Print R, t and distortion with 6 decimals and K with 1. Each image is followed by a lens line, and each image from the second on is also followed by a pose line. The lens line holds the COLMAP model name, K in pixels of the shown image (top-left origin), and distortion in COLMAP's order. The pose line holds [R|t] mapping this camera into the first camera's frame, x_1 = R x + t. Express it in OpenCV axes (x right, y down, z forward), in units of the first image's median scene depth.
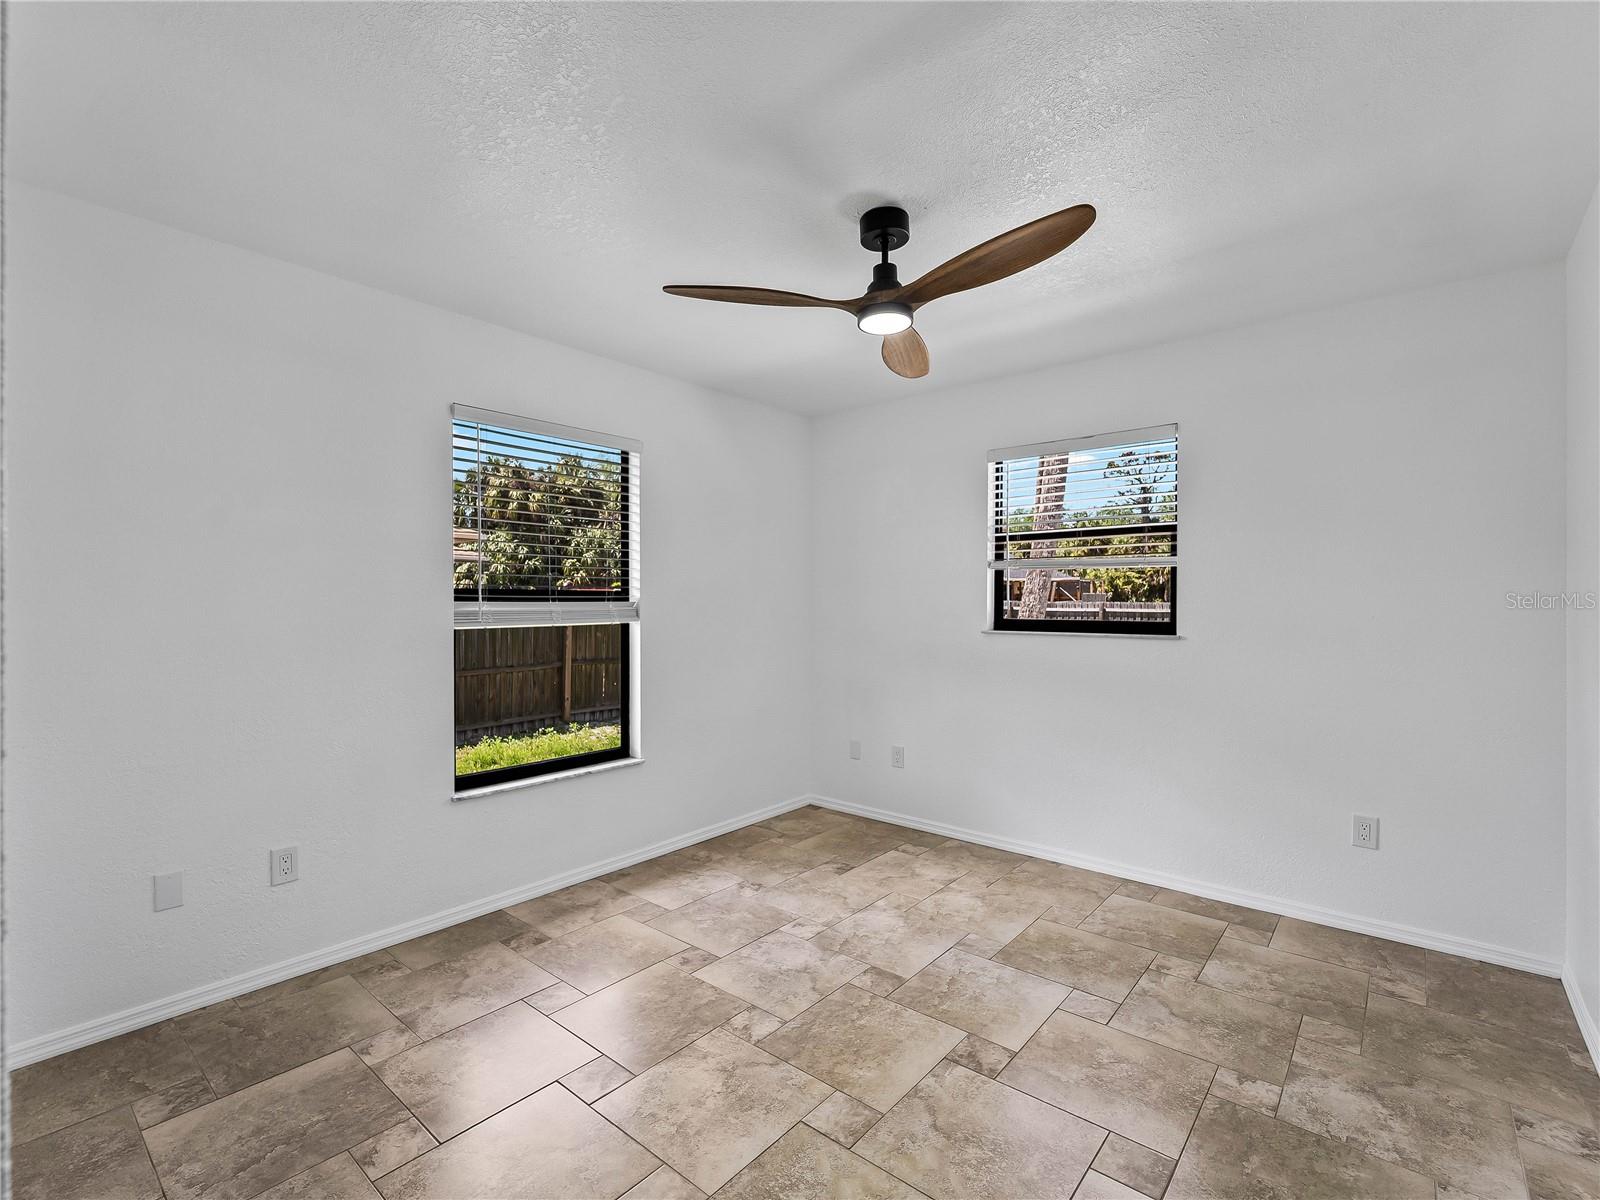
lens RADIAL K [[739.0, 0, 810.5], [0, 739.0, 592.8], [0, 0, 1]] dist [-0.001322, -0.003286]
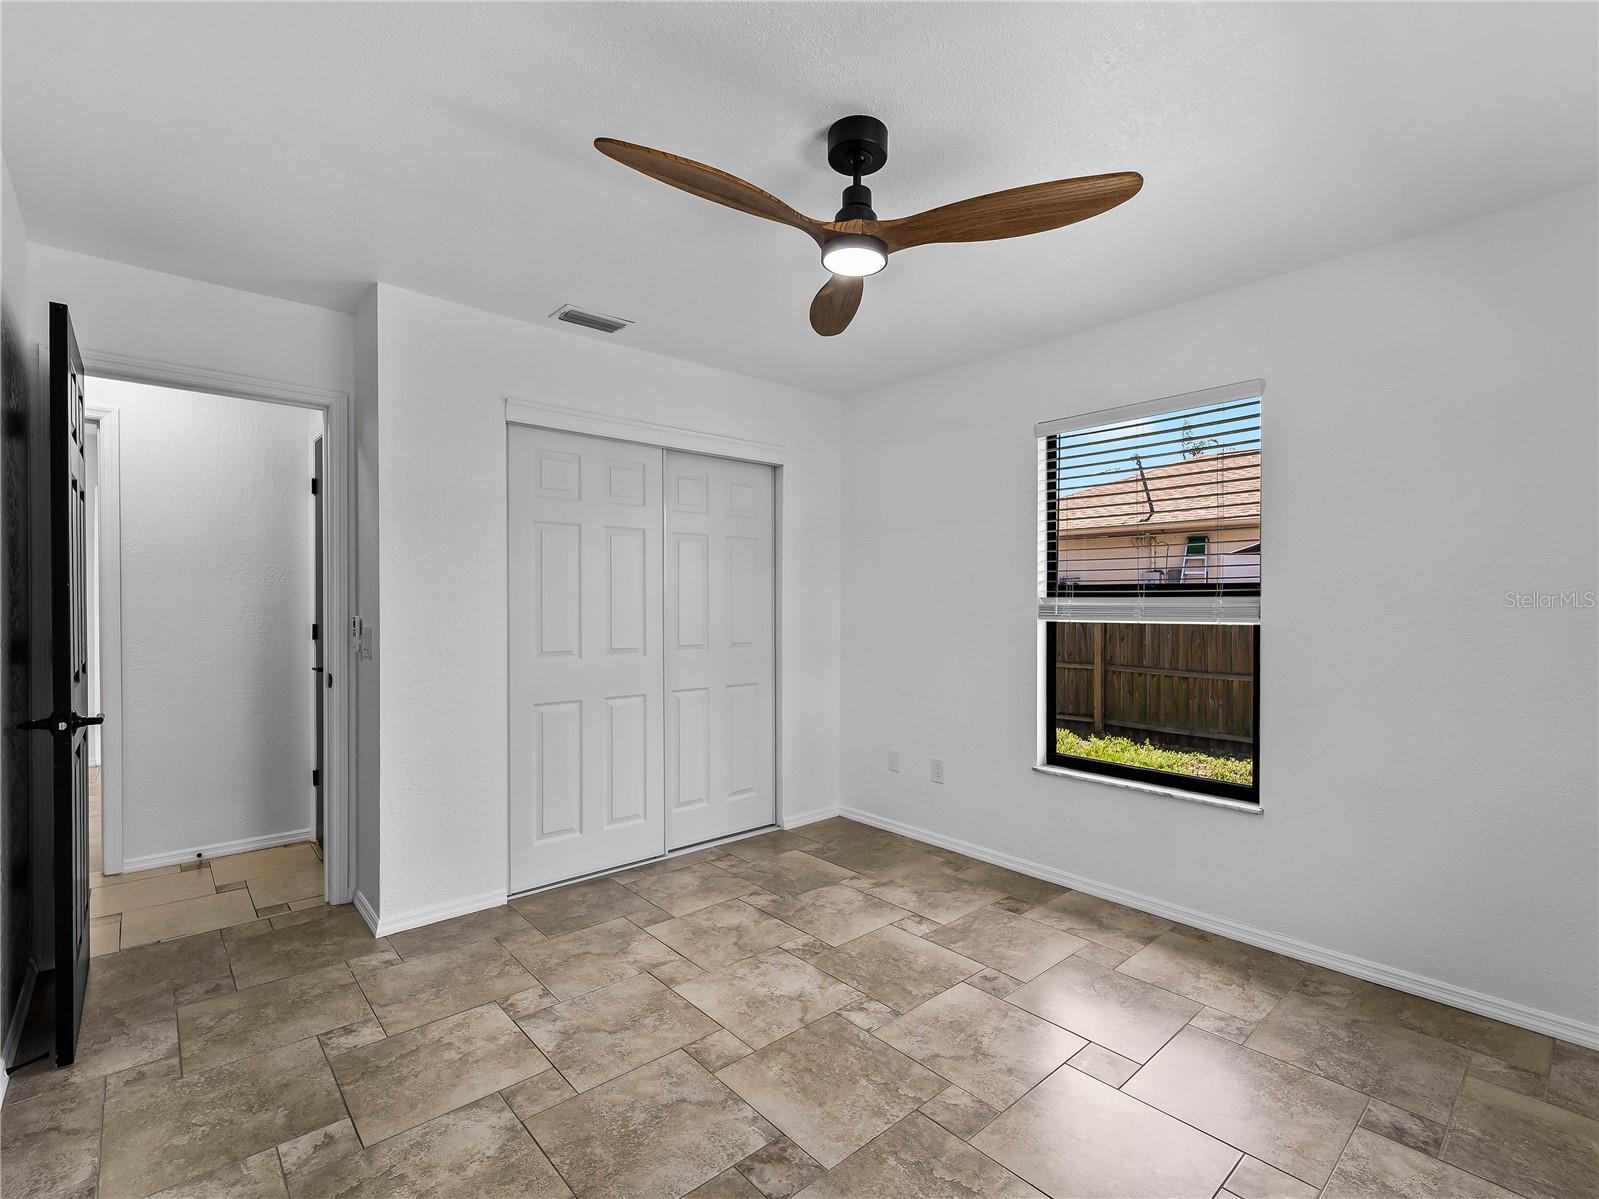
lens RADIAL K [[747.5, 0, 794.7], [0, 747.5, 595.7], [0, 0, 1]] dist [-0.001900, -0.001138]
pose [[-0.170250, -0.006153, -0.985382, 0.814115], [0.010825, 0.999908, -0.008114, 0.016880], [0.985341, -0.012048, -0.170168, 0.926194]]
